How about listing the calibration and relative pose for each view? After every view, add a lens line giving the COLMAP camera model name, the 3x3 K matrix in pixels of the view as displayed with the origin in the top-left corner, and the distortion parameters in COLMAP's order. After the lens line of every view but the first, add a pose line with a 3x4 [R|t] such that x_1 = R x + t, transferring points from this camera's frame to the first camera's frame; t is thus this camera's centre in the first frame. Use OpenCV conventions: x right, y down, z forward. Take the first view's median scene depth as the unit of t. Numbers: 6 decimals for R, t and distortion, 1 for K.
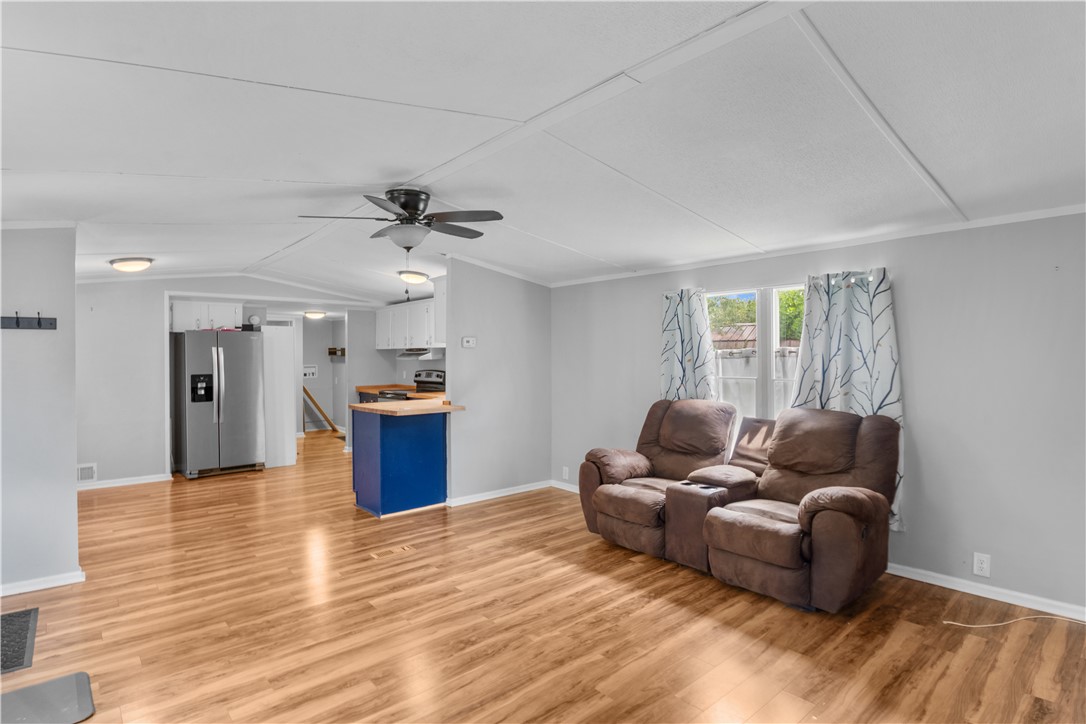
lens RADIAL K [[567.4, 0, 525.7], [0, 567.4, 357.7], [0, 0, 1]] dist [-0.030051, -0.000199]
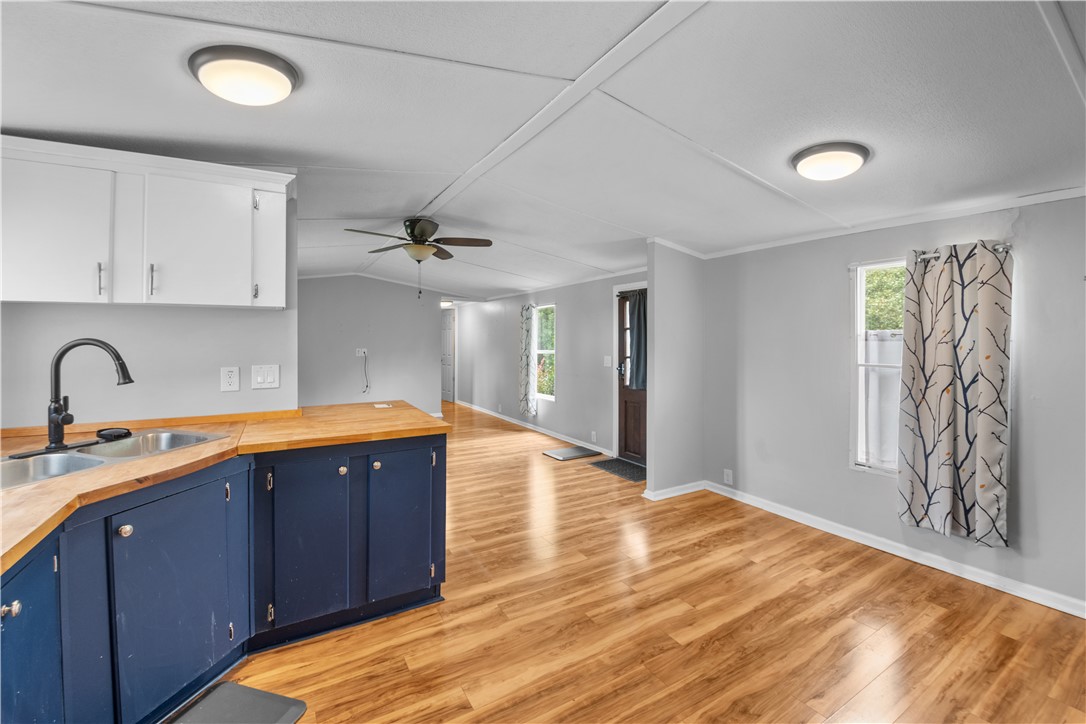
lens RADIAL K [[437.0, 0, 528.9], [0, 437.0, 339.9], [0, 0, 1]] dist [-0.001627, -0.011527]
pose [[-0.986811, 0.004206, 0.161823, -0.676433], [0.004121, 0.999991, -0.000858, 0.005294], [-0.161825, -0.000179, -0.986819, 2.089276]]
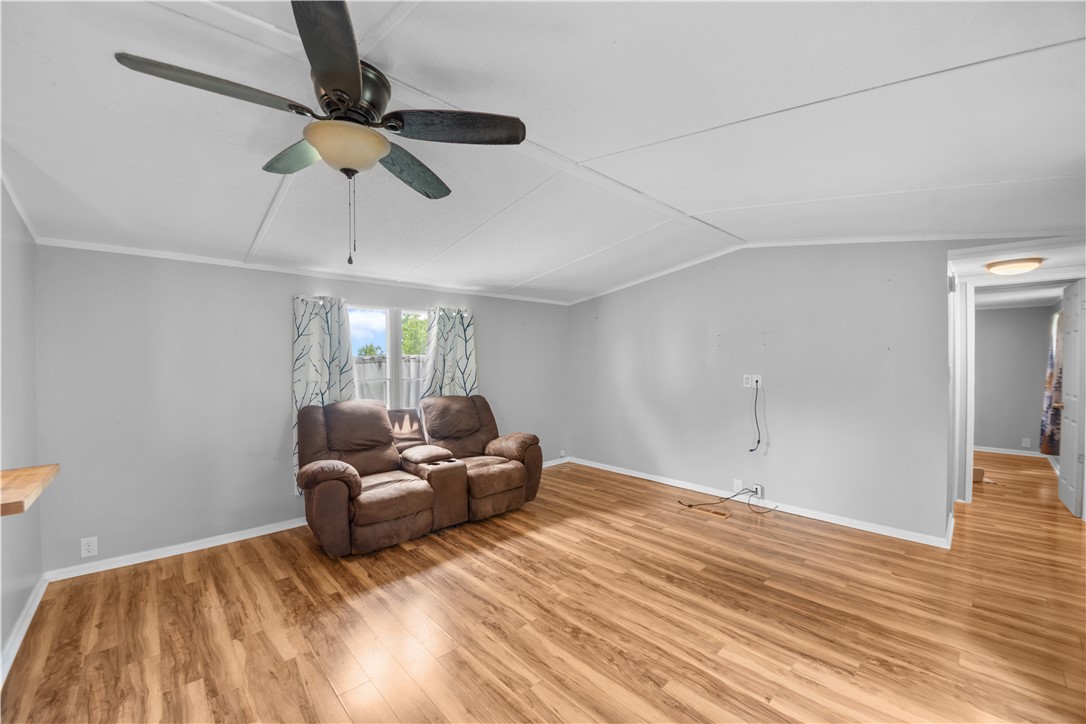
lens RADIAL K [[421.0, 0, 543.7], [0, 421.0, 377.0], [0, 0, 1]] dist [-0.008342, -0.009856]
pose [[-0.060957, -0.037605, 0.997432, -0.663862], [0.005010, 0.999266, 0.037980, -0.002089], [-0.998128, 0.007313, -0.060724, 0.846776]]
